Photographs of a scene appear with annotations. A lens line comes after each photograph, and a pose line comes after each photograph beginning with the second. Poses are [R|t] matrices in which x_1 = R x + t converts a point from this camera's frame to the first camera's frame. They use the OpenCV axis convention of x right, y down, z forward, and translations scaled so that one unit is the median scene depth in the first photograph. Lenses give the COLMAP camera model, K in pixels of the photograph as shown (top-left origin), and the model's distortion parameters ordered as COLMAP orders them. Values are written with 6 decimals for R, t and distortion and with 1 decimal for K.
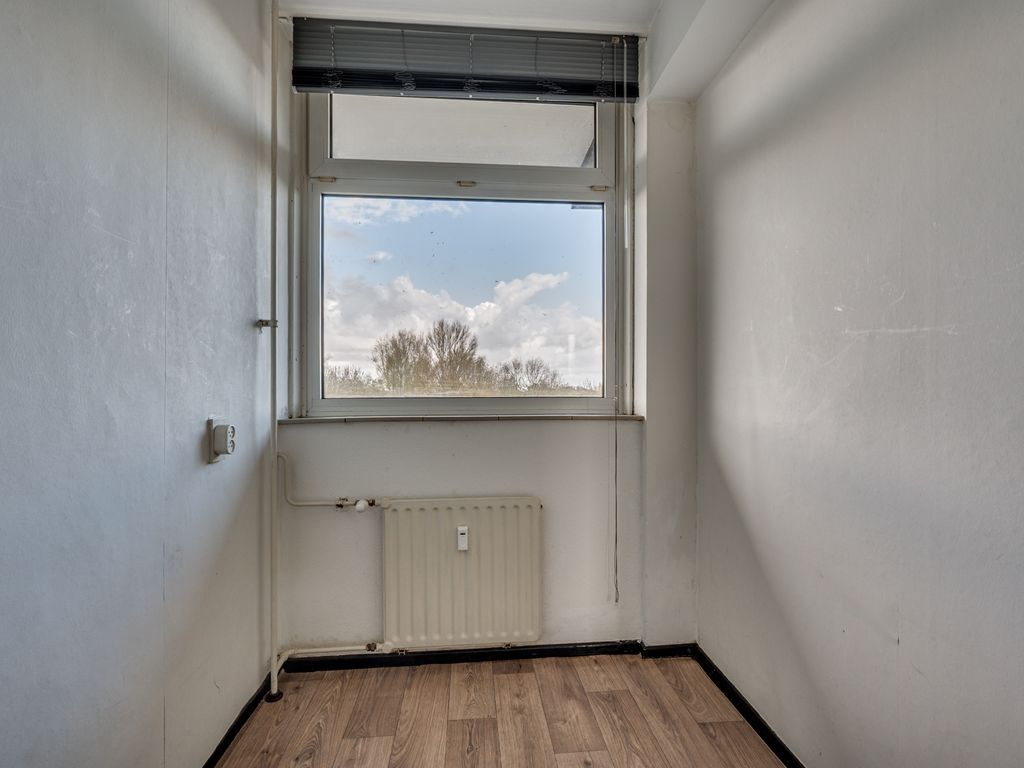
lens RADIAL K [[464.9, 0, 508.3], [0, 464.9, 391.5], [0, 0, 1]] dist [-0.004435, -0.000408]
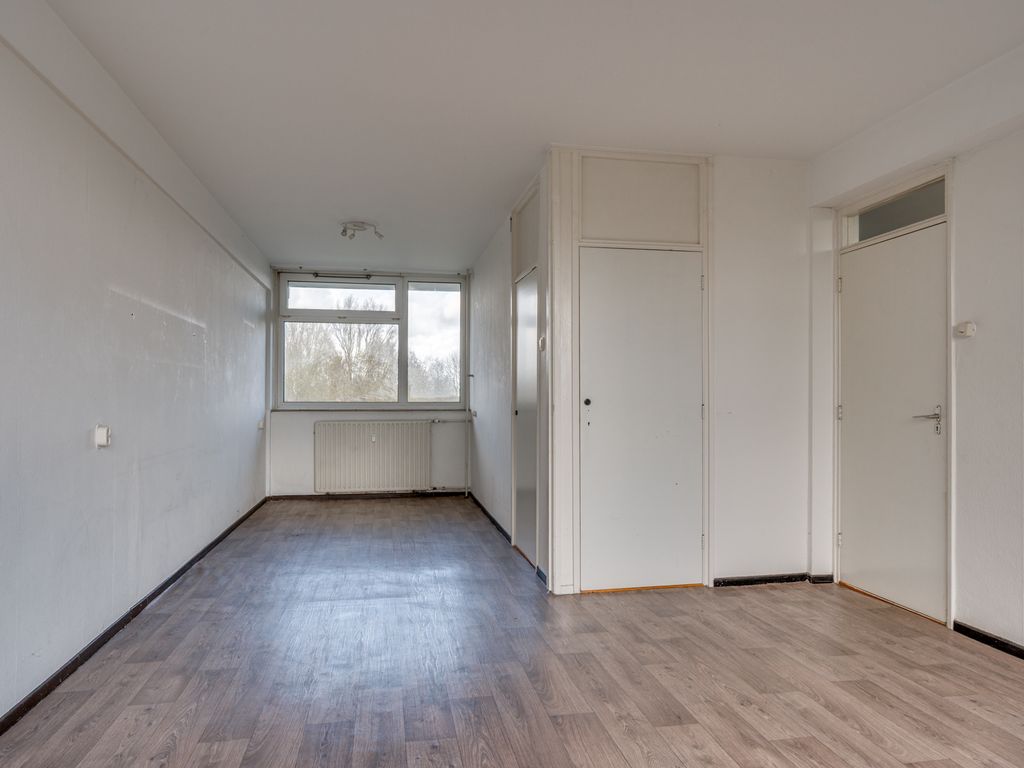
lens RADIAL K [[693.2, 0, 519.1], [0, 693.2, 382.6], [0, 0, 1]] dist [-0.004083, -0.000124]
pose [[0.995649, 0.000423, 0.093185, 0.198477], [0.001873, 0.999697, -0.024549, -0.001417], [-0.093167, 0.024616, 0.995346, -0.584880]]
